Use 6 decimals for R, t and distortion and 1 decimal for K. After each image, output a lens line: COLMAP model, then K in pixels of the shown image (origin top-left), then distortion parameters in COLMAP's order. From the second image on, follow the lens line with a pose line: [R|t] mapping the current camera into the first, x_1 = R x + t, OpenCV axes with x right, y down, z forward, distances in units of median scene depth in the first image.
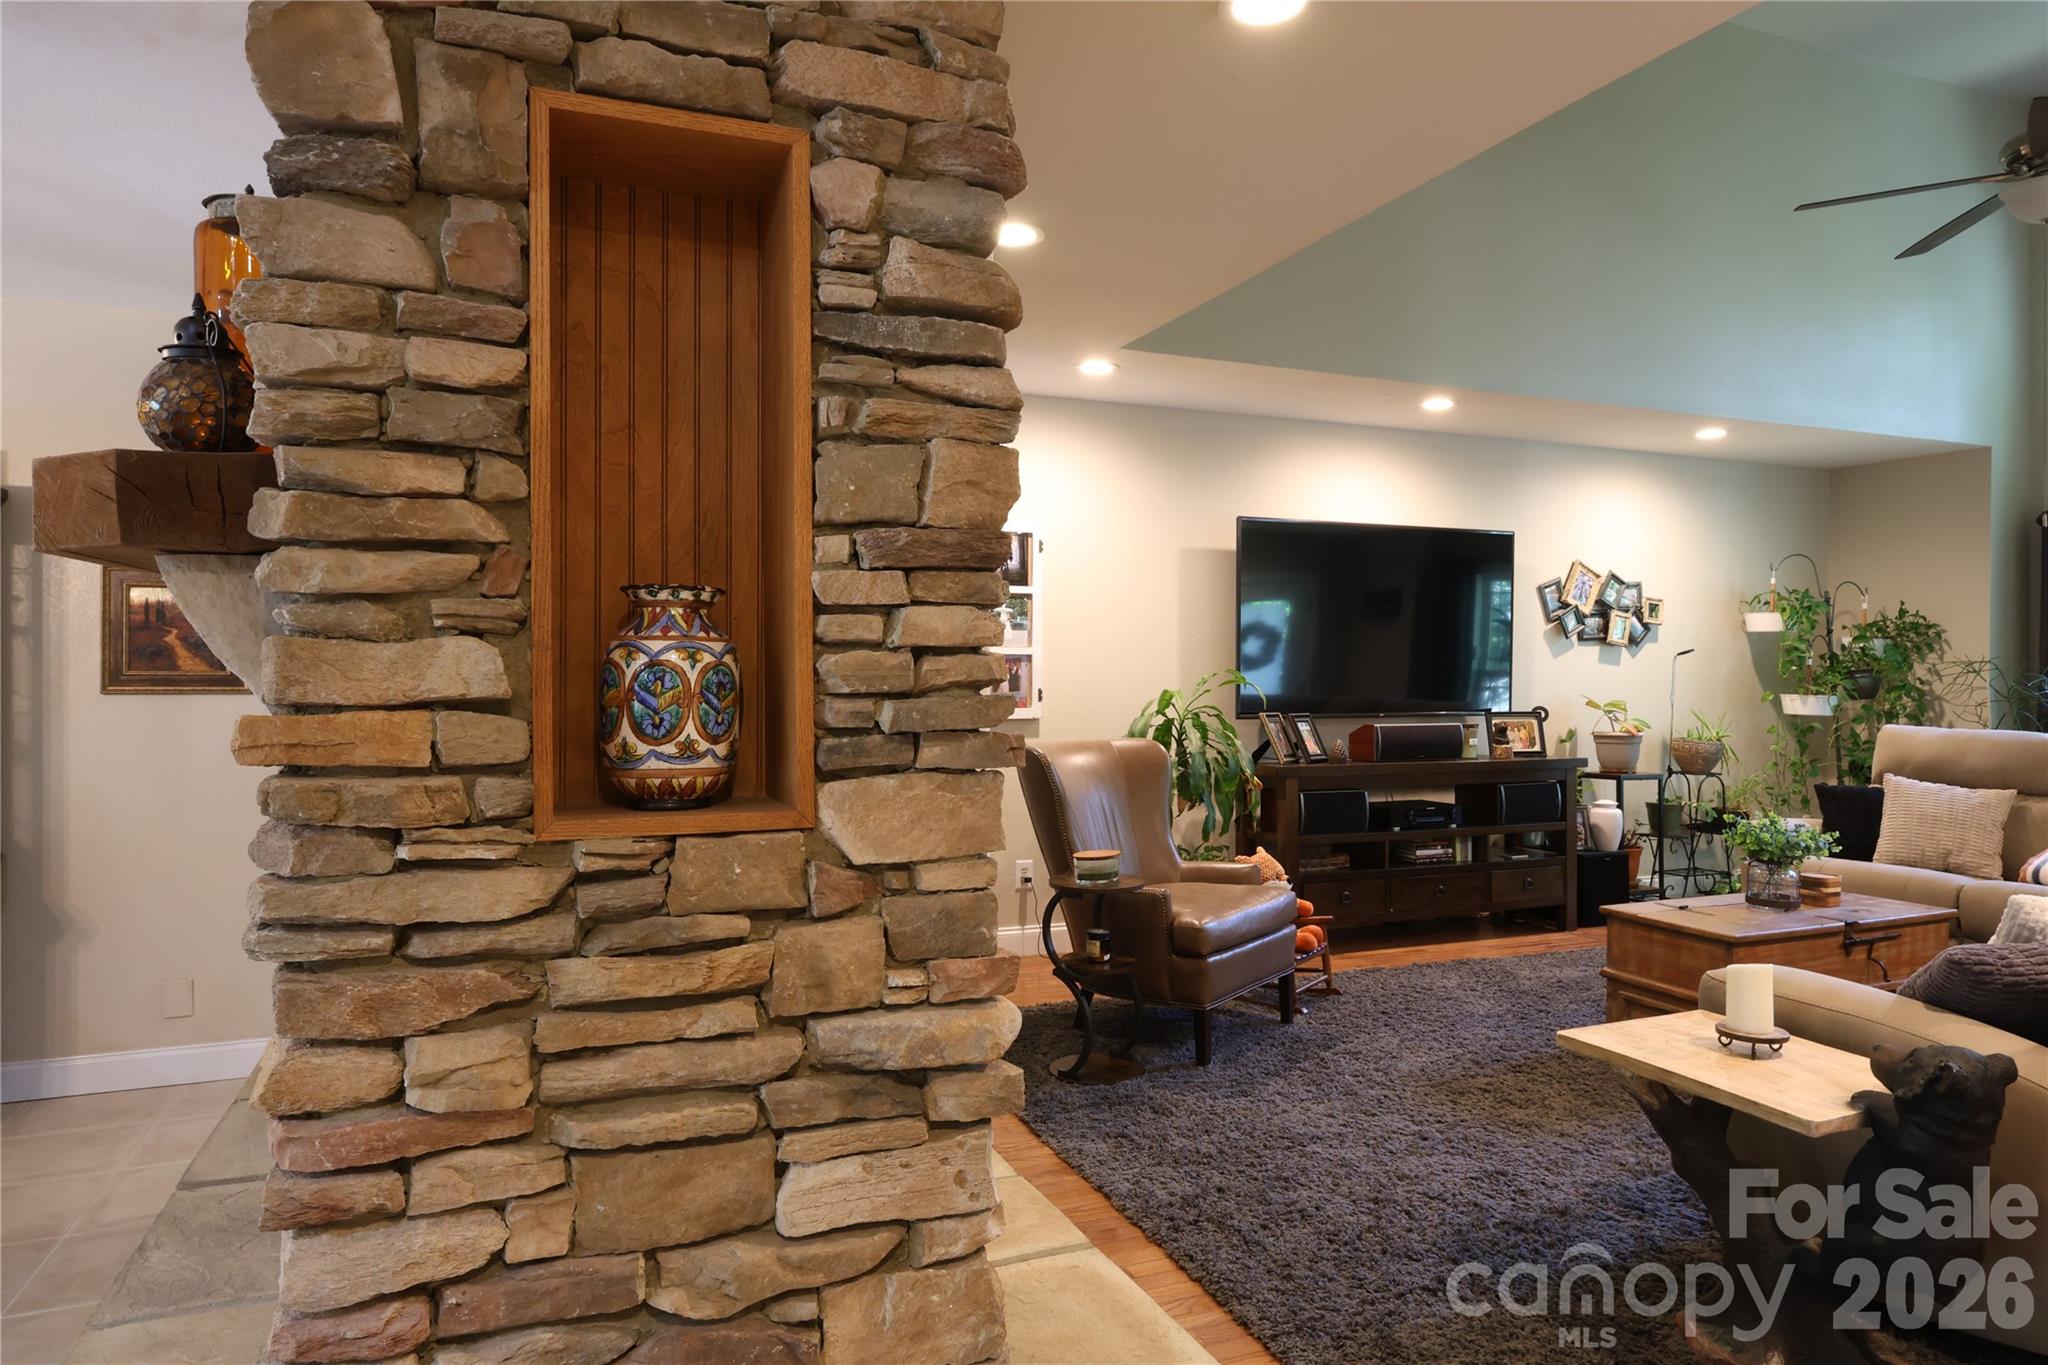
lens RADIAL K [[1244.1, 0, 1022.5], [0, 1244.1, 671.4], [0, 0, 1]] dist [-0.000002, 0.003258]
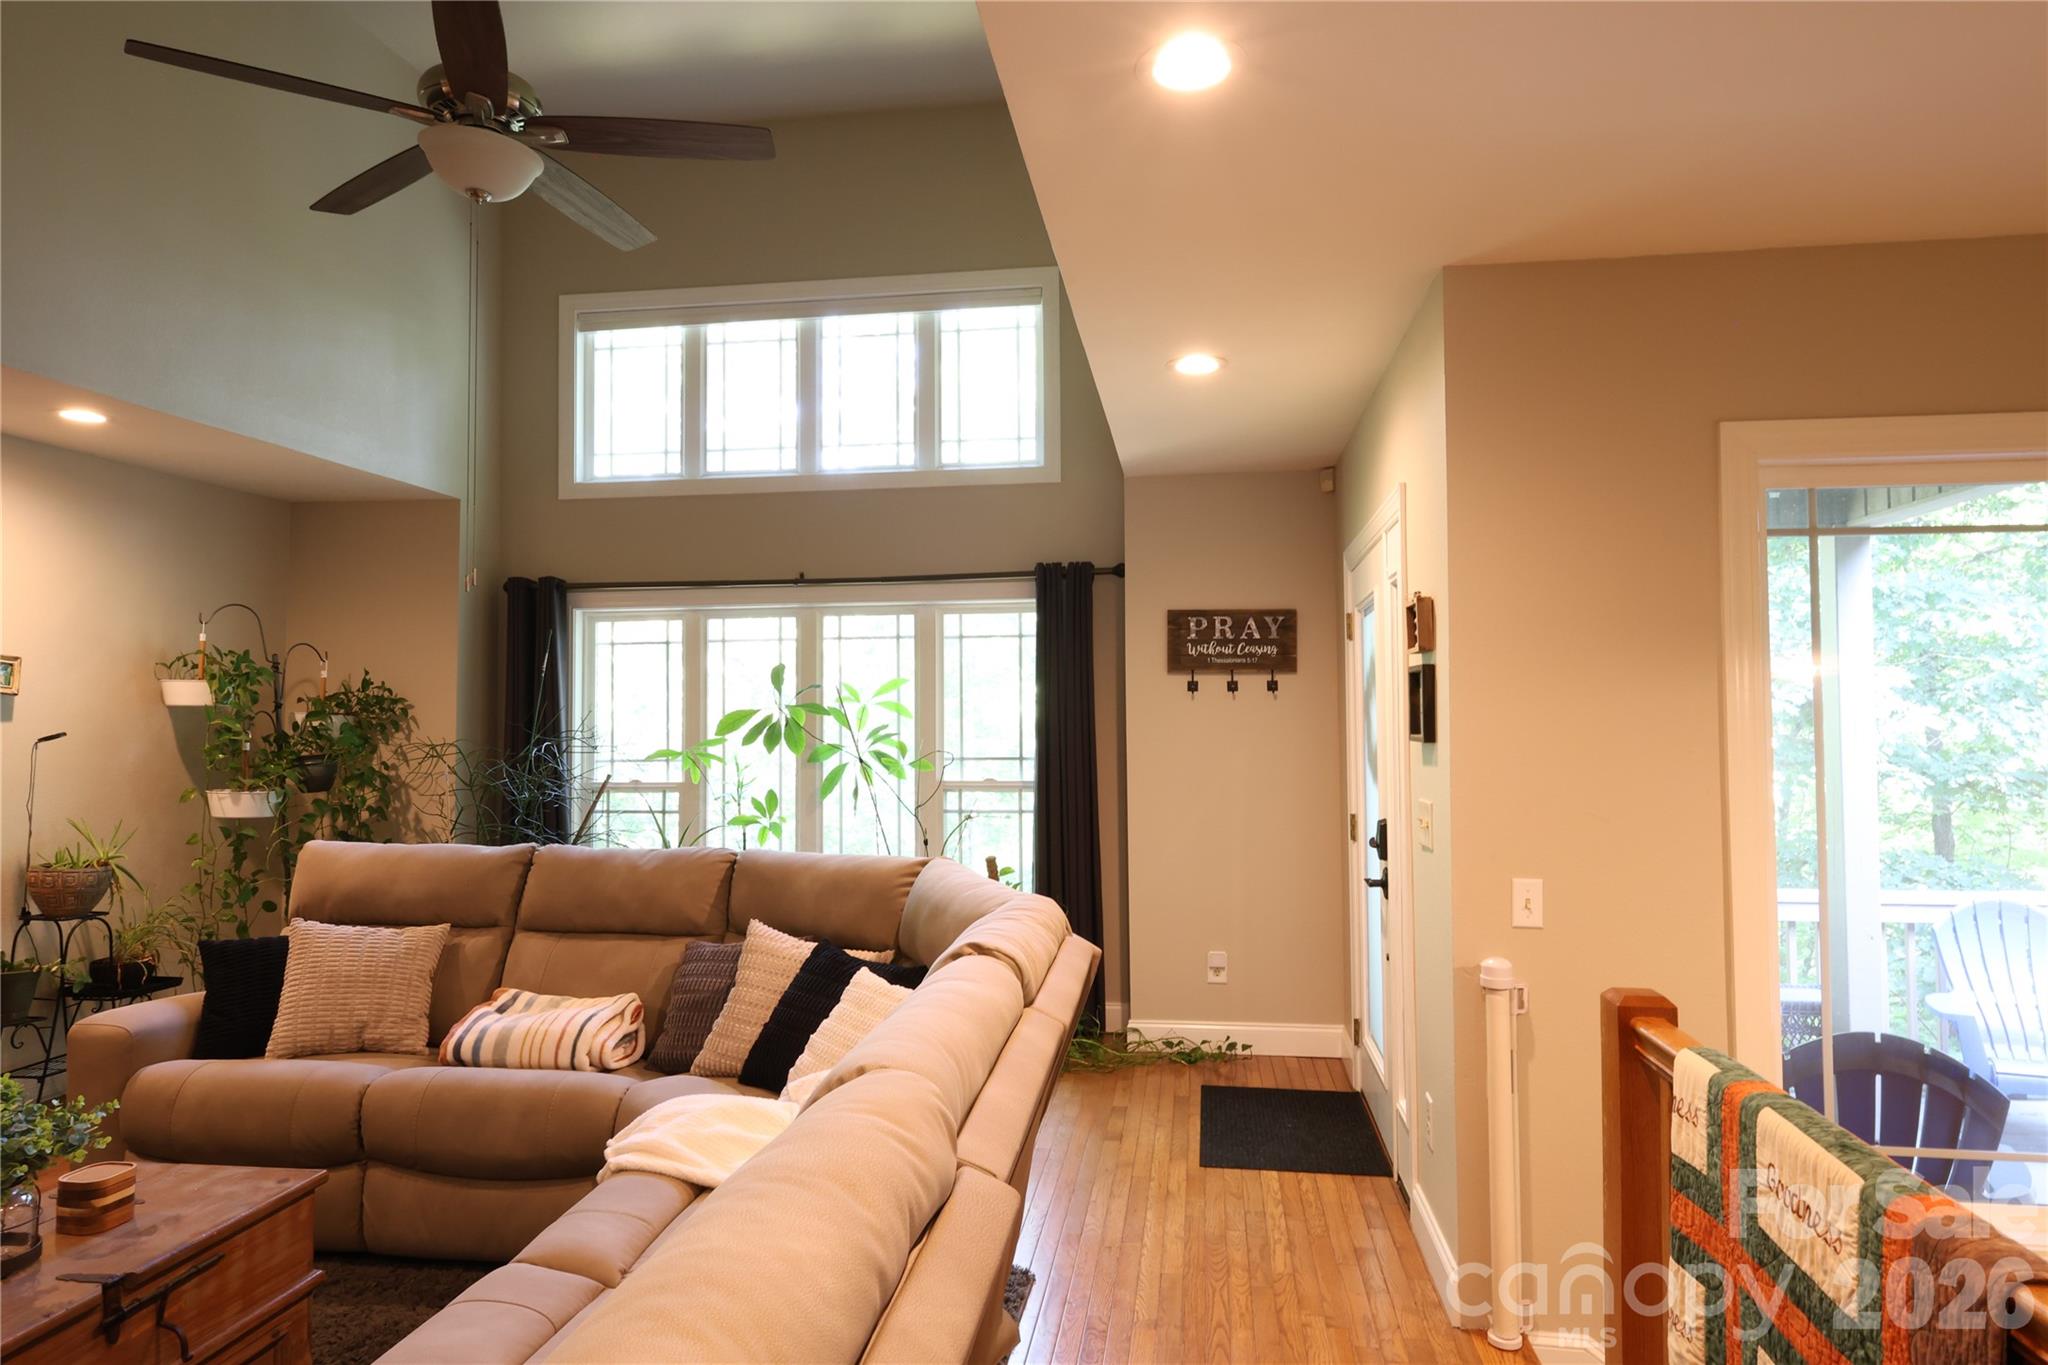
lens RADIAL K [[1244.1, 0, 1022.0], [0, 1244.1, 680.0], [0, 0, 1]] dist [-0.000002, 0.003258]
pose [[0.503929, 0.022120, 0.863462, 0.215408], [0.004289, 0.999596, -0.028110, -0.025046], [-0.863734, 0.017869, 0.503631, 0.209400]]
